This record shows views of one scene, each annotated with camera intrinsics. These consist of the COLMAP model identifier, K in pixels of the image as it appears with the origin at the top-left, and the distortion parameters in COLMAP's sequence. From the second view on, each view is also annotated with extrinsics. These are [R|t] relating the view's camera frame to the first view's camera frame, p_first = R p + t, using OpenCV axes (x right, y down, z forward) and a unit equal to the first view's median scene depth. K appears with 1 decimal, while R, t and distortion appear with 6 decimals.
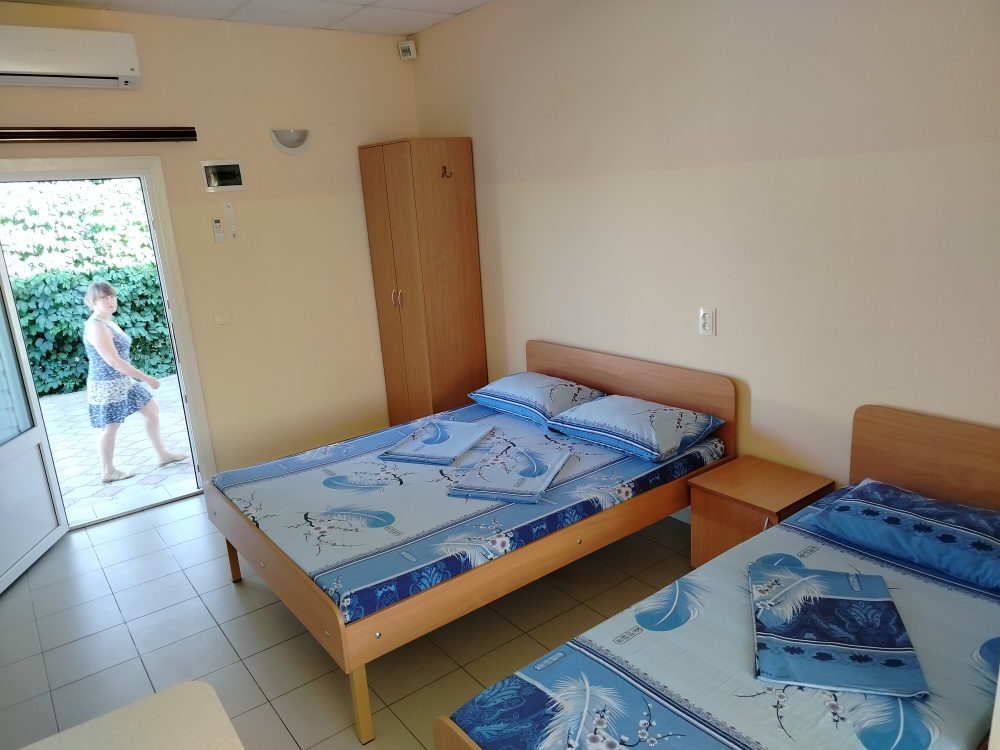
lens RADIAL K [[709.5, 0, 505.1], [0, 709.5, 382.6], [0, 0, 1]] dist [0.072841, -0.078567]
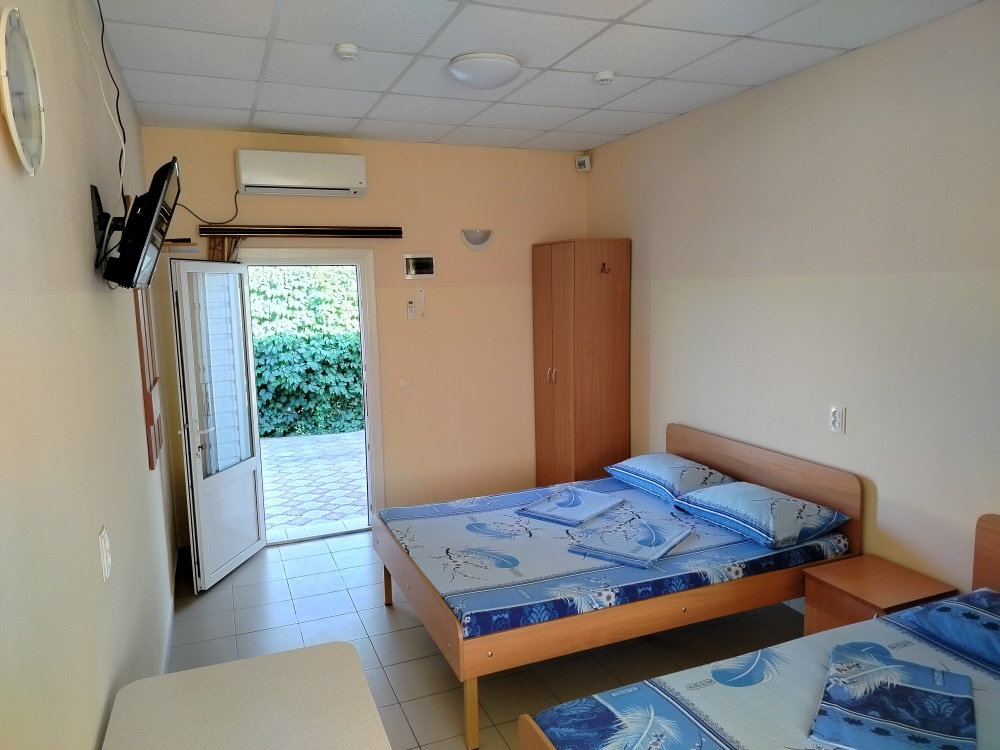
lens RADIAL K [[709.5, 0, 511.8], [0, 709.5, 386.0], [0, 0, 1]] dist [0.072841, -0.078567]
pose [[0.969456, 0.076584, -0.233004, 0.065024], [-0.101704, 0.989999, -0.097765, 0.017133], [0.223186, 0.118476, 0.967549, -0.123191]]
